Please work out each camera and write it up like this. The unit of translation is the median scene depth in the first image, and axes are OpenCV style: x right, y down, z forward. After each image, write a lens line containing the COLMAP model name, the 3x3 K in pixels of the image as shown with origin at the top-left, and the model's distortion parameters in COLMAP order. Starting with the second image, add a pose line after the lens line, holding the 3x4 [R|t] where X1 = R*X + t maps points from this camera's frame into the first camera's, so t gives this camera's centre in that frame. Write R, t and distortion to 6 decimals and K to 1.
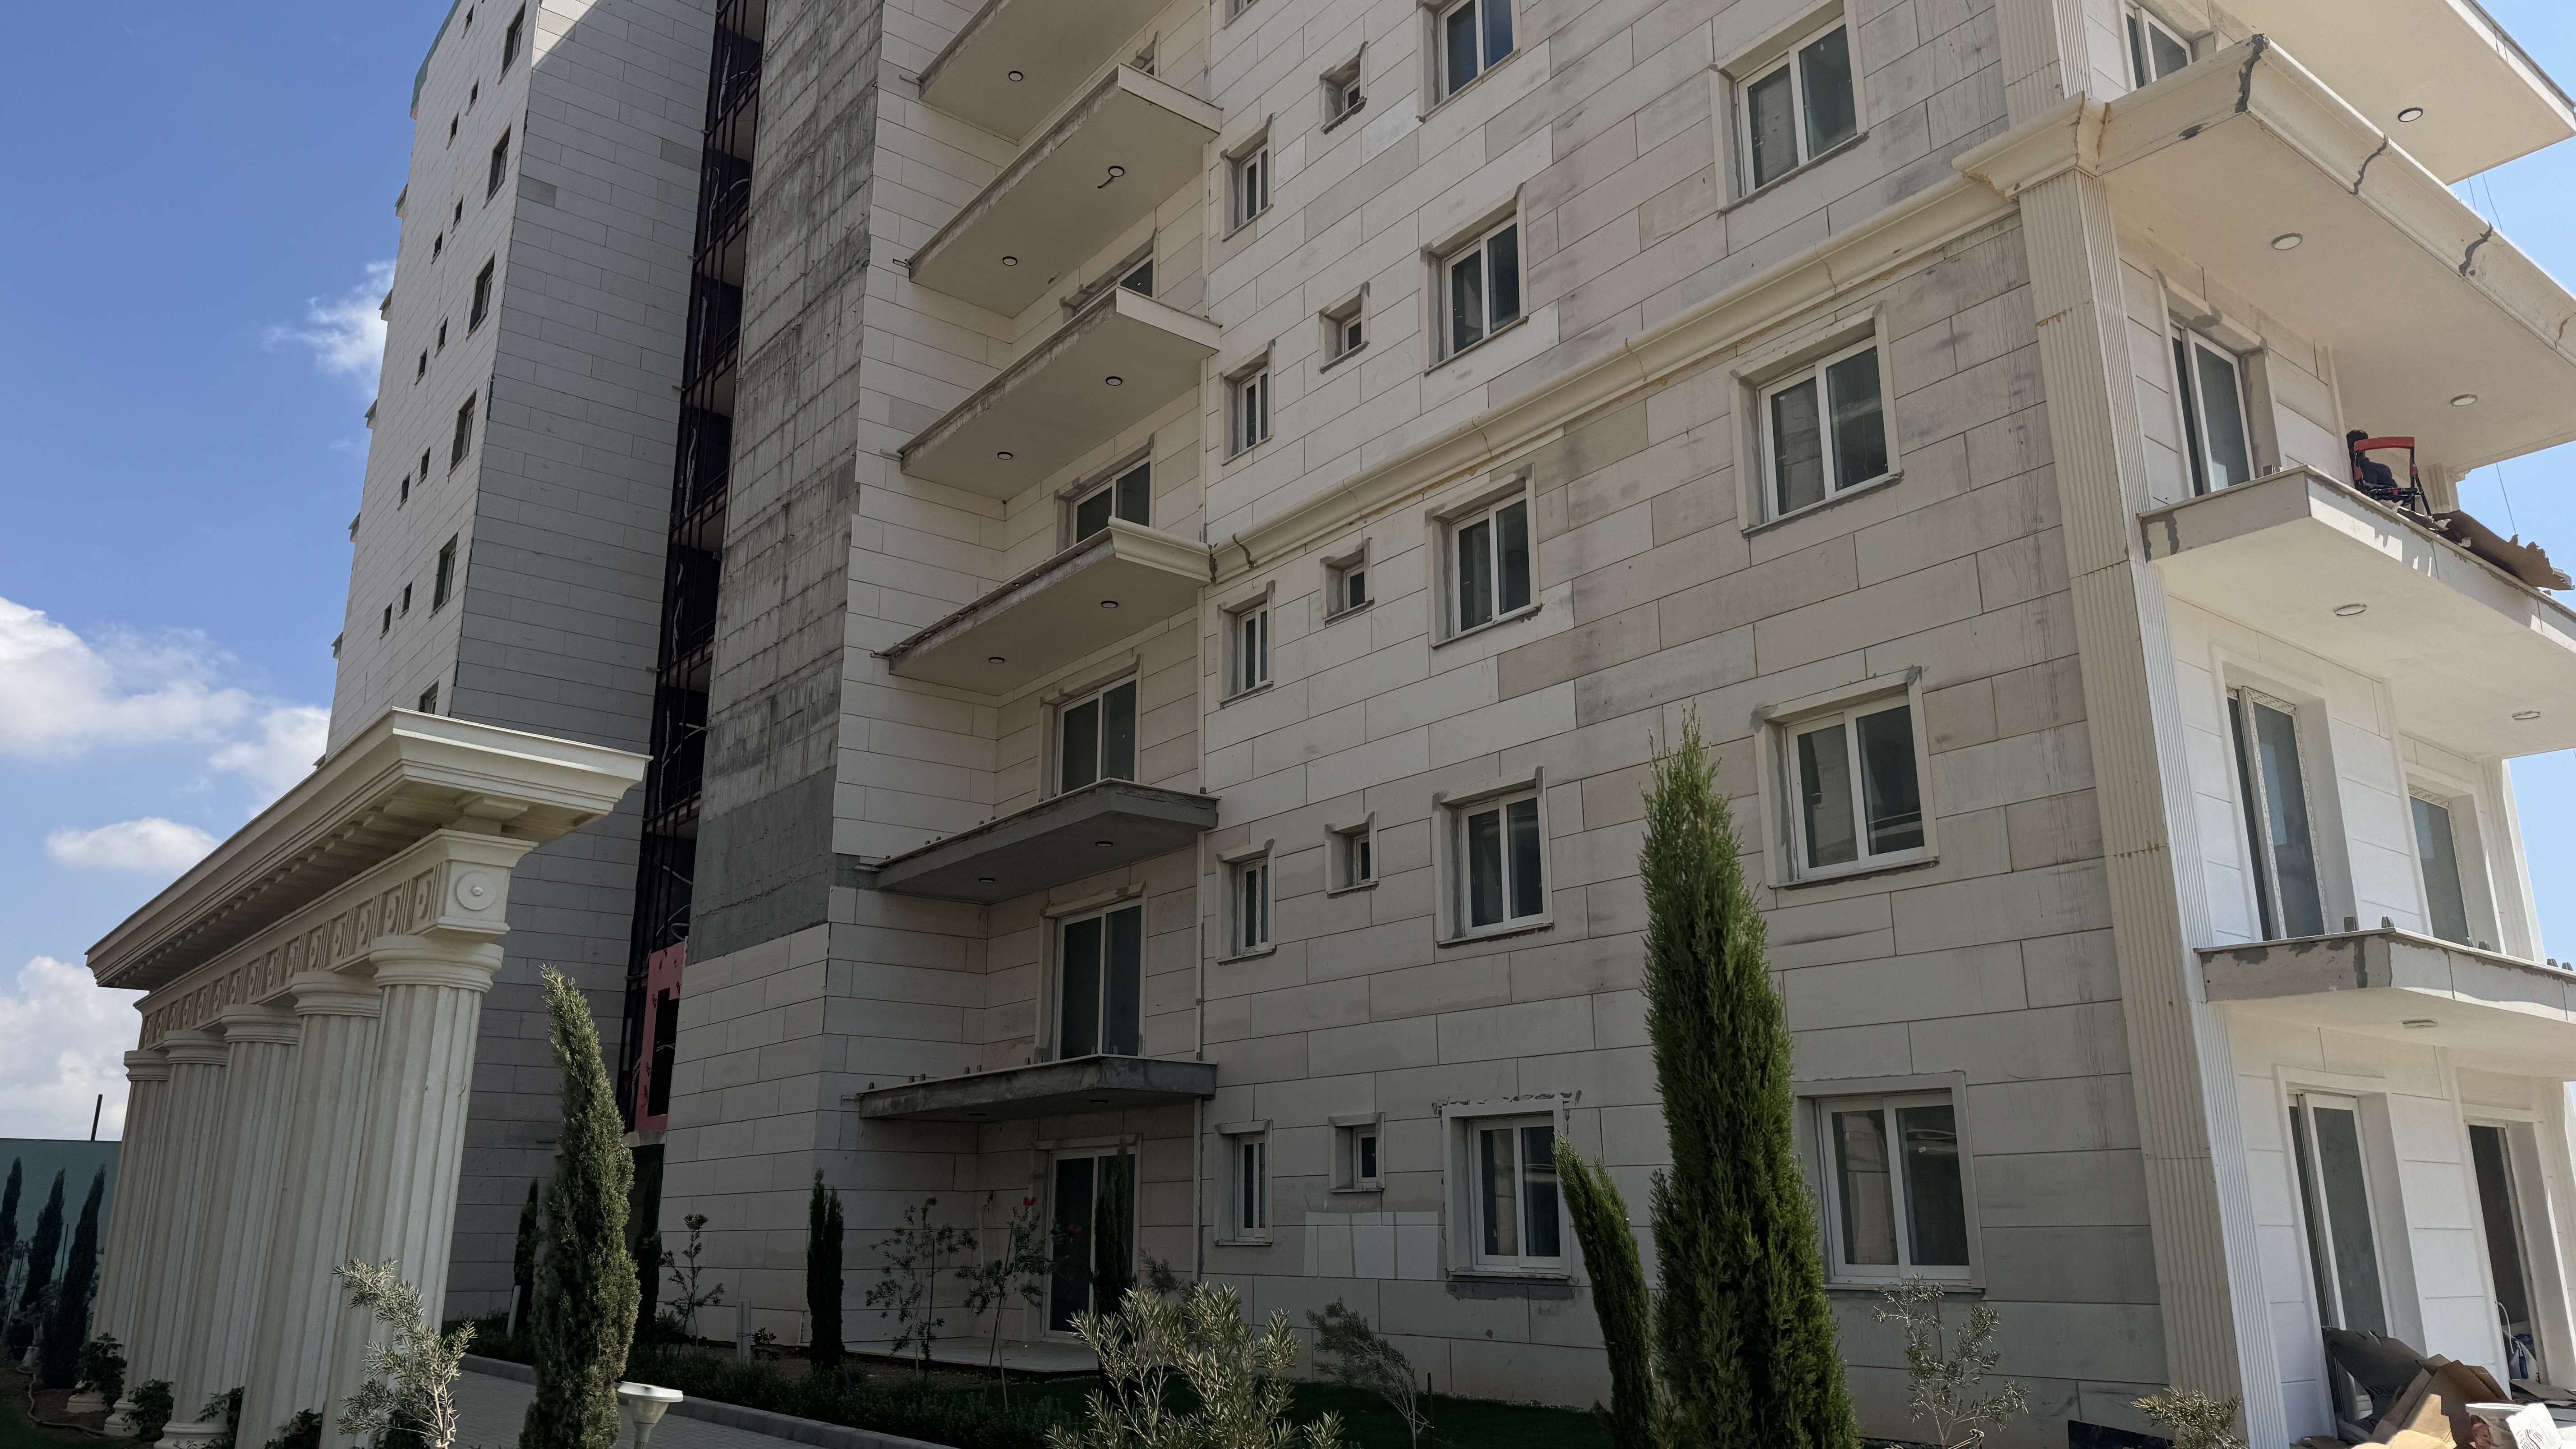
lens RADIAL K [[1780.9, 0, 1289.0], [0, 1780.9, 752.0], [0, 0, 1]] dist [0.162188, -0.283125]
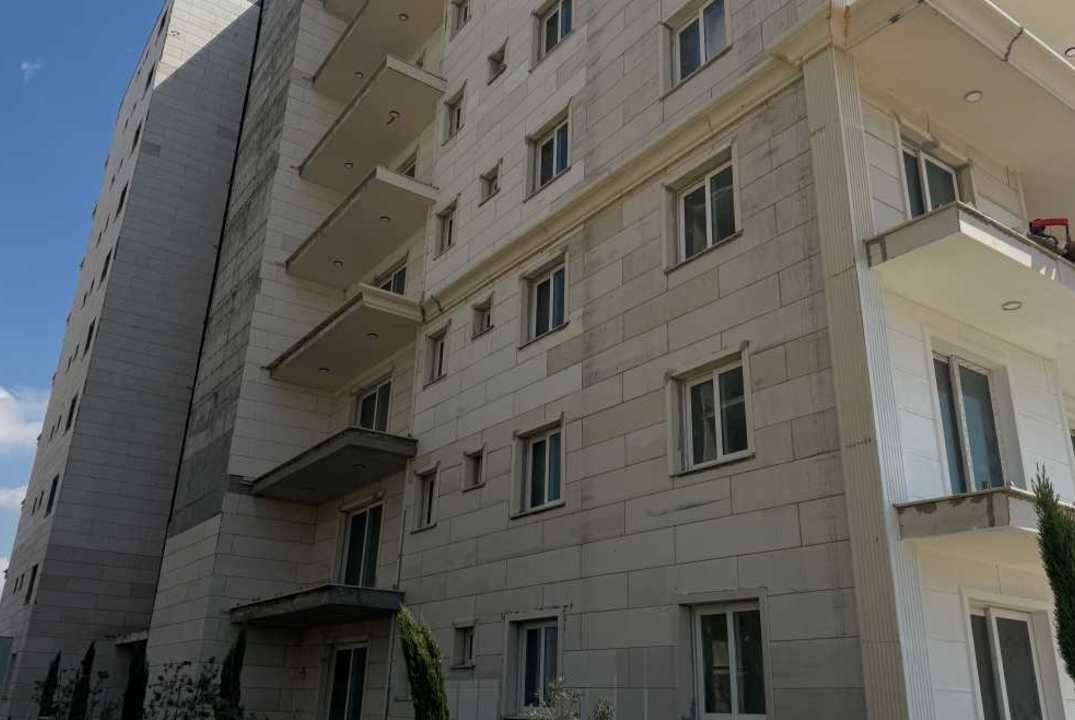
lens RADIAL K [[888.4, 0, 537.5], [0, 888.4, 360.0], [0, 0, 1]] dist [0.204191, -0.411110]
pose [[0.998044, 0.009529, -0.061791, 0.156984], [-0.016176, 0.994022, -0.107971, 0.048038], [0.060393, 0.108759, 0.992232, 0.129163]]
